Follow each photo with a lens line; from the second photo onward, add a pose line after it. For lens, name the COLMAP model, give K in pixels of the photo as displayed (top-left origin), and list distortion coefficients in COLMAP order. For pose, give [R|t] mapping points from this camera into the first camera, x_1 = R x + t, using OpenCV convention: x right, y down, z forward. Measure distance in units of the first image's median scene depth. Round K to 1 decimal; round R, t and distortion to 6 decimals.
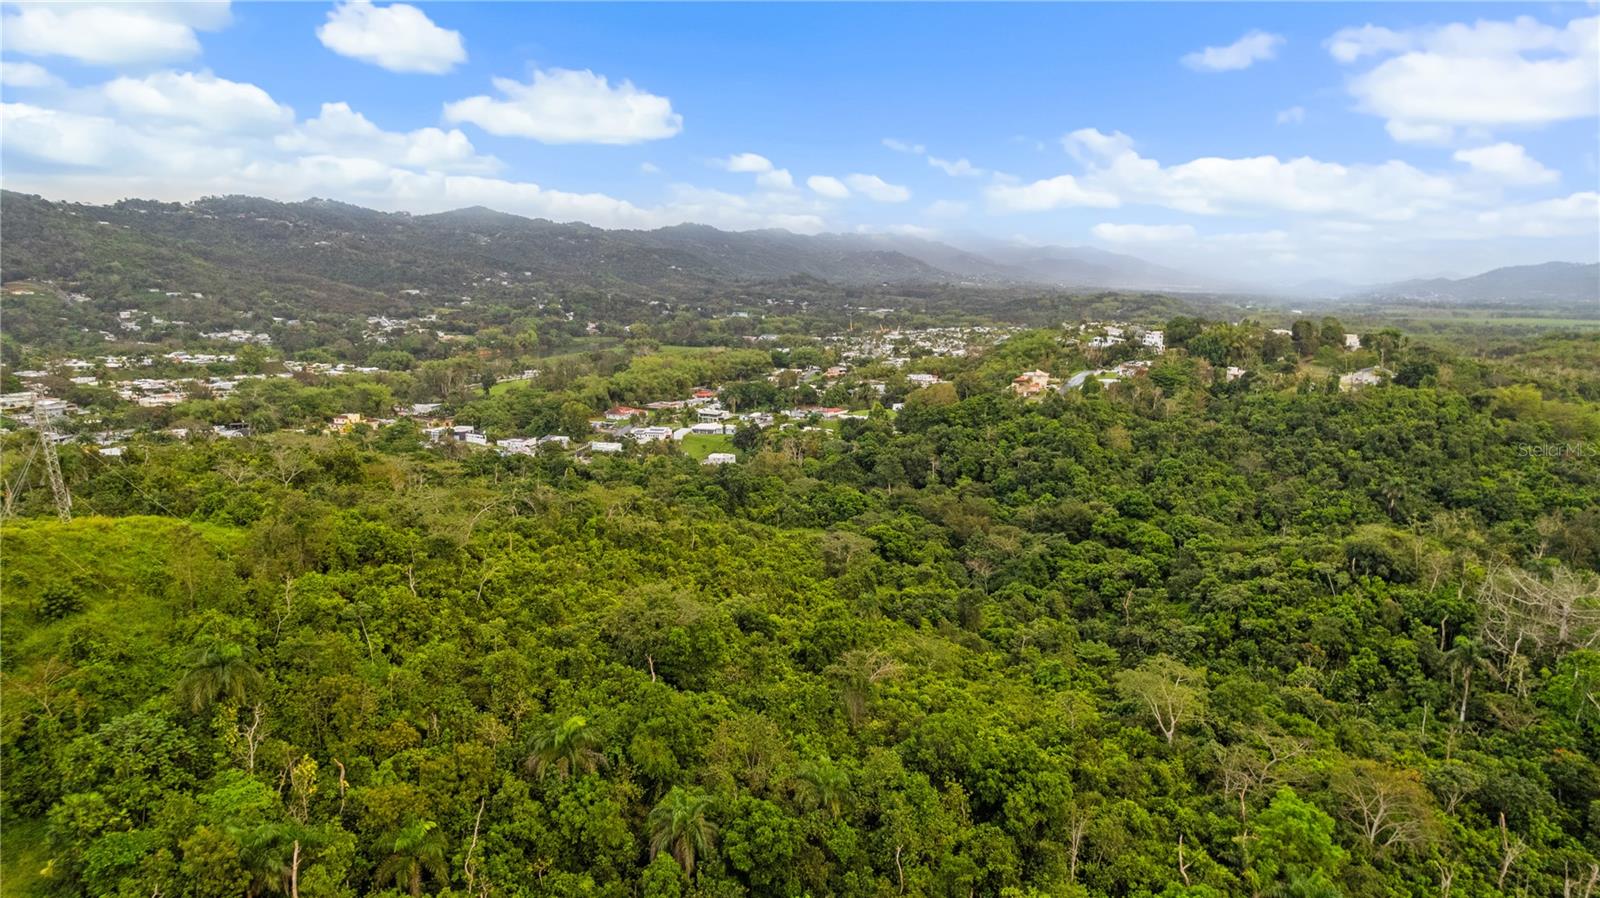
lens RADIAL K [[1022.6, 0, 802.3], [0, 1022.6, 459.4], [0, 0, 1]] dist [-0.081841, 0.074516]
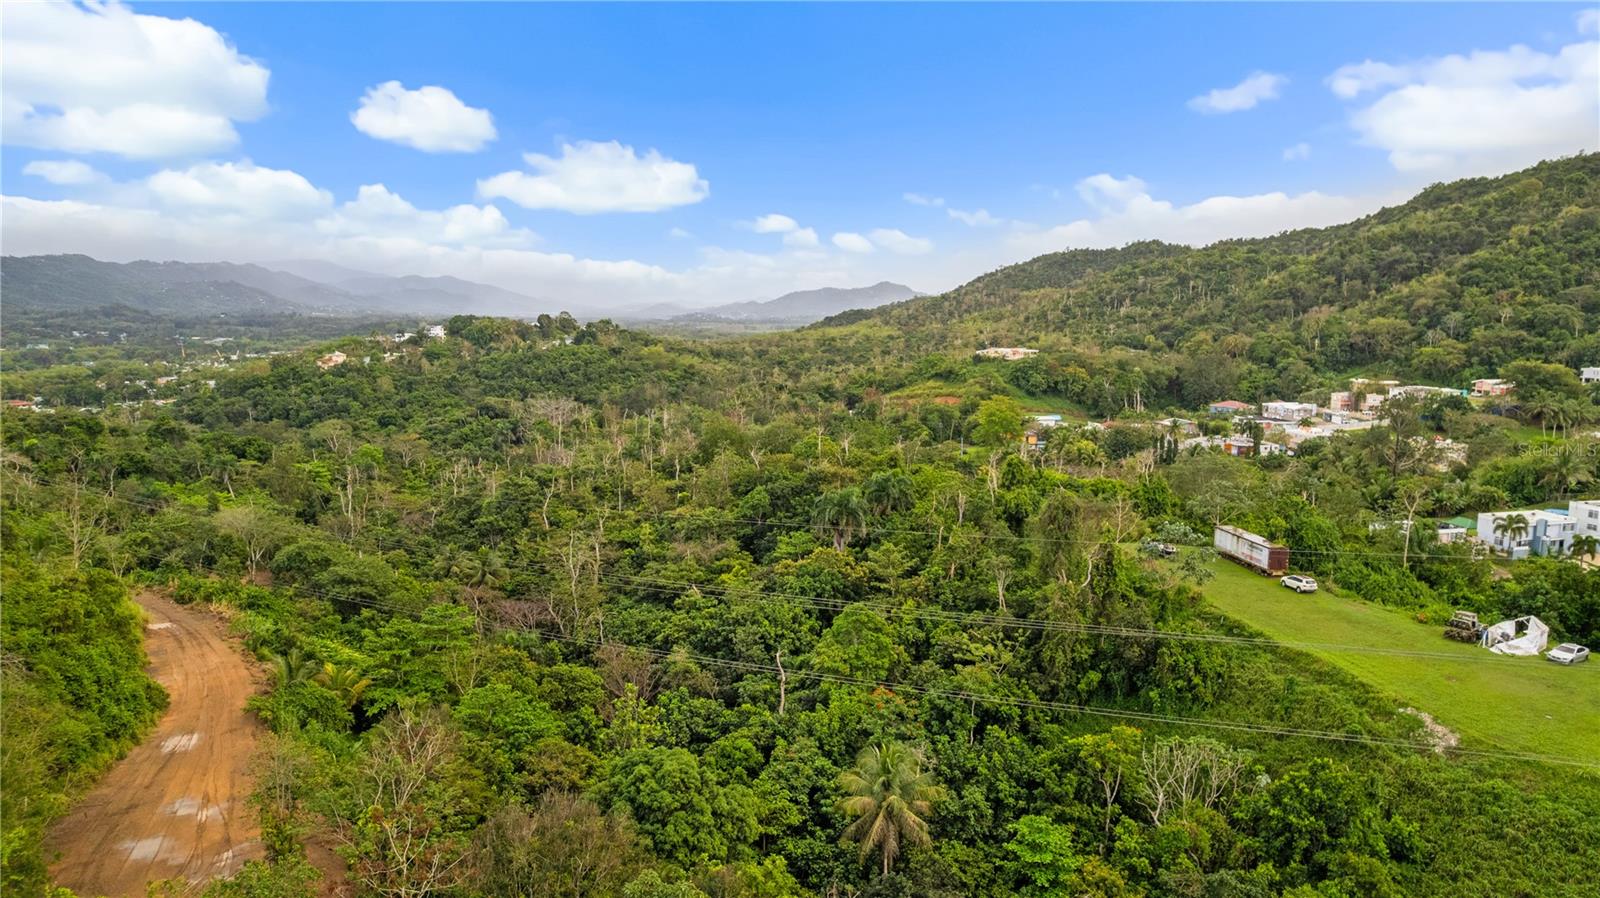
lens RADIAL K [[1022.6, 0, 802.3], [0, 1022.6, 459.4], [0, 0, 1]] dist [-0.081841, 0.074516]
pose [[0.826897, -0.091174, 0.554914, -0.003055], [0.107393, 0.994211, 0.003320, 0.032456], [-0.552004, 0.056848, 0.831901, -0.122431]]
